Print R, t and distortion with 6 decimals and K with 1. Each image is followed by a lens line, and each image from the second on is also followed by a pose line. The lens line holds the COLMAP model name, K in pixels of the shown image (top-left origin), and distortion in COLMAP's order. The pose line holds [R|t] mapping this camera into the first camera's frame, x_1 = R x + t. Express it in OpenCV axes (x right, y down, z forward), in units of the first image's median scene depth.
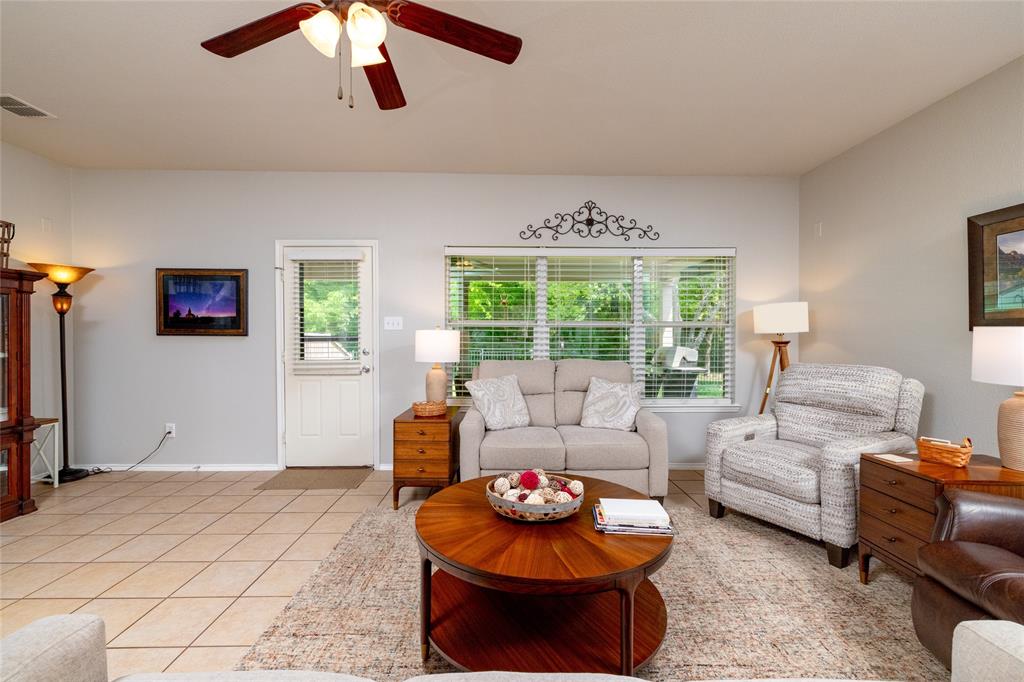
lens RADIAL K [[448.7, 0, 513.4], [0, 448.7, 339.1], [0, 0, 1]] dist [0.000336, 0.001212]
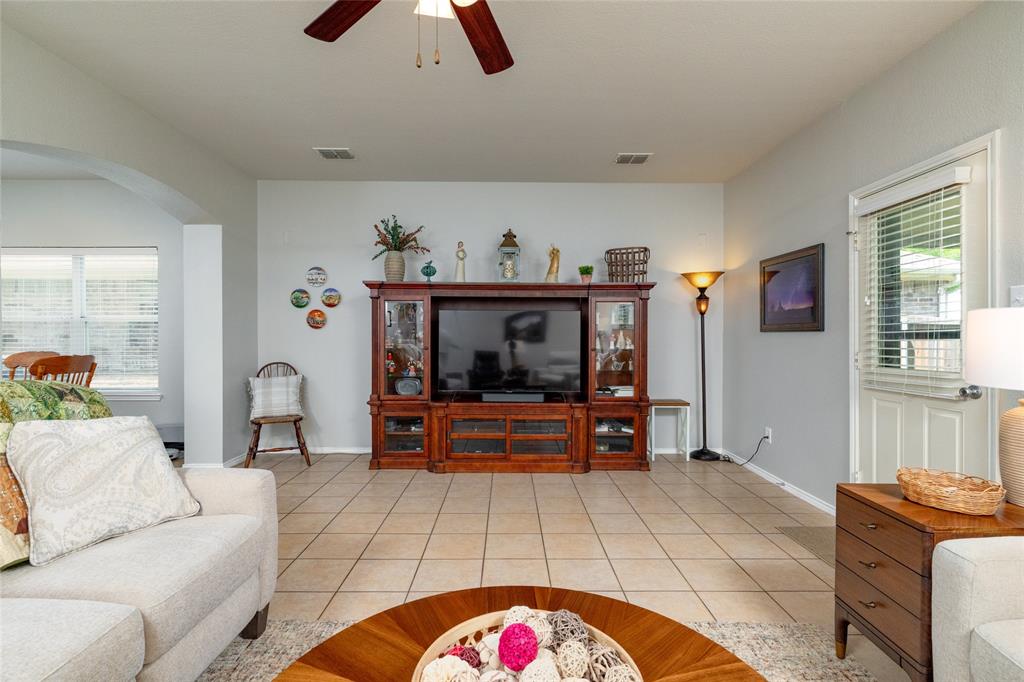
lens RADIAL K [[495.3, 0, 506.7], [0, 495.3, 343.5], [0, 0, 1]] dist [0.002707, -0.000817]
pose [[-0.005108, 0.010847, -0.999928, 0.250788], [-0.007826, 0.999910, 0.010887, 0.008723], [0.999956, 0.007881, -0.005022, 0.469497]]
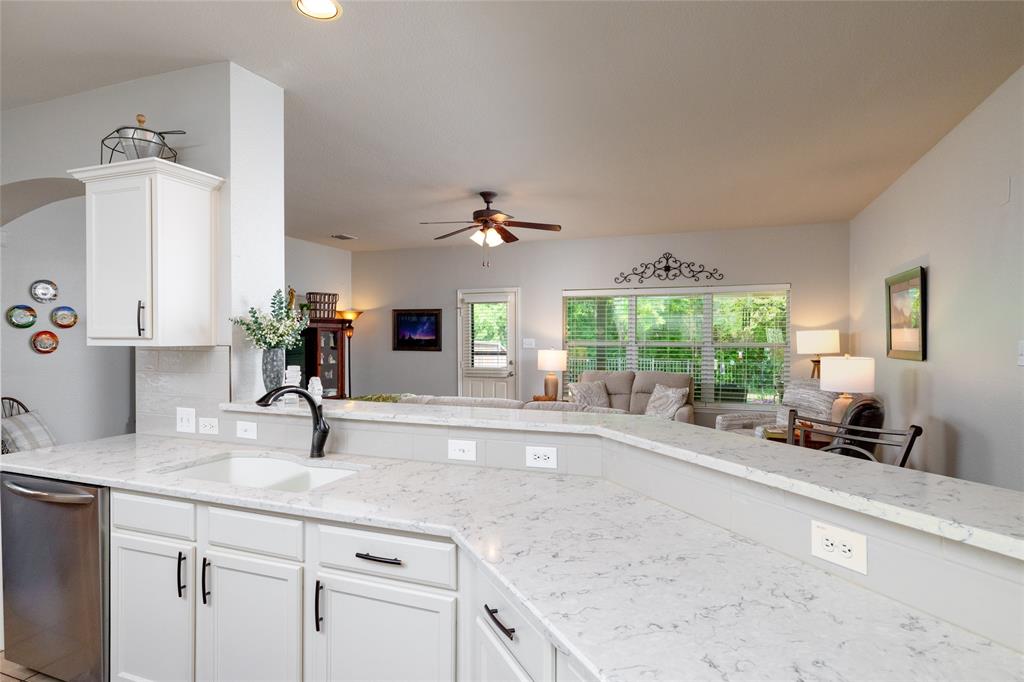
lens RADIAL K [[547.0, 0, 502.6], [0, 547.0, 343.3], [0, 0, 1]] dist [-0.000776, 0.000347]
pose [[0.923524, 0.004149, -0.383517, 0.343662], [-0.004320, 0.999991, 0.000415, -0.036650], [0.383515, 0.001274, 0.923534, -0.693314]]
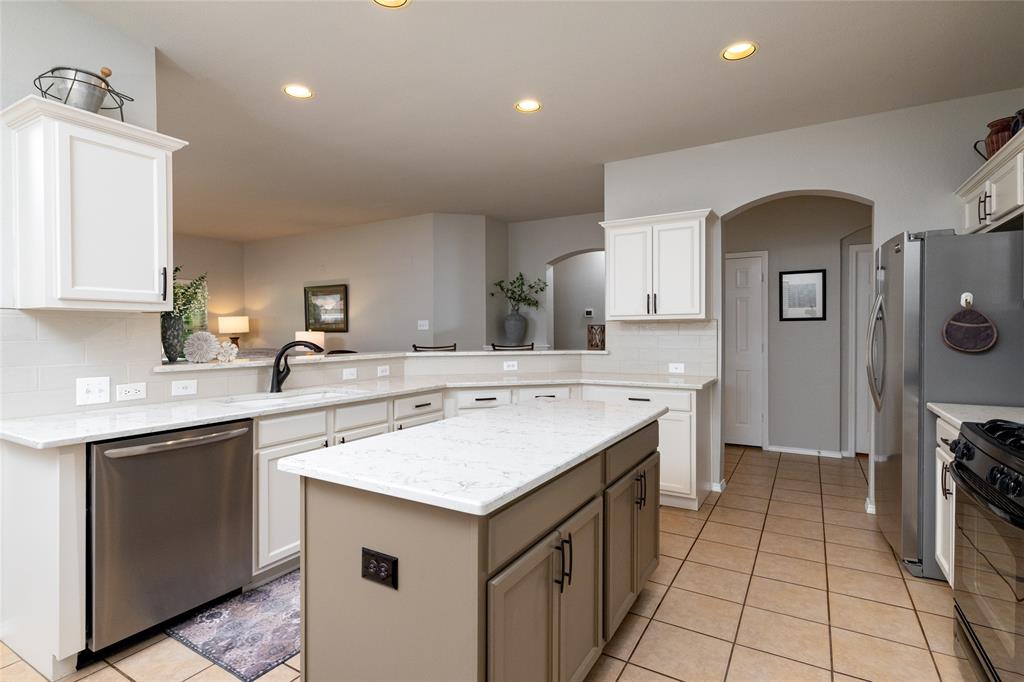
lens RADIAL K [[495.3, 0, 522.3], [0, 495.3, 333.5], [0, 0, 1]] dist [0.002707, -0.000817]
pose [[0.512441, -0.013139, 0.858622, -0.489002], [0.014373, 0.999874, 0.006722, -0.006060], [-0.858602, 0.008897, 0.512565, -0.951023]]
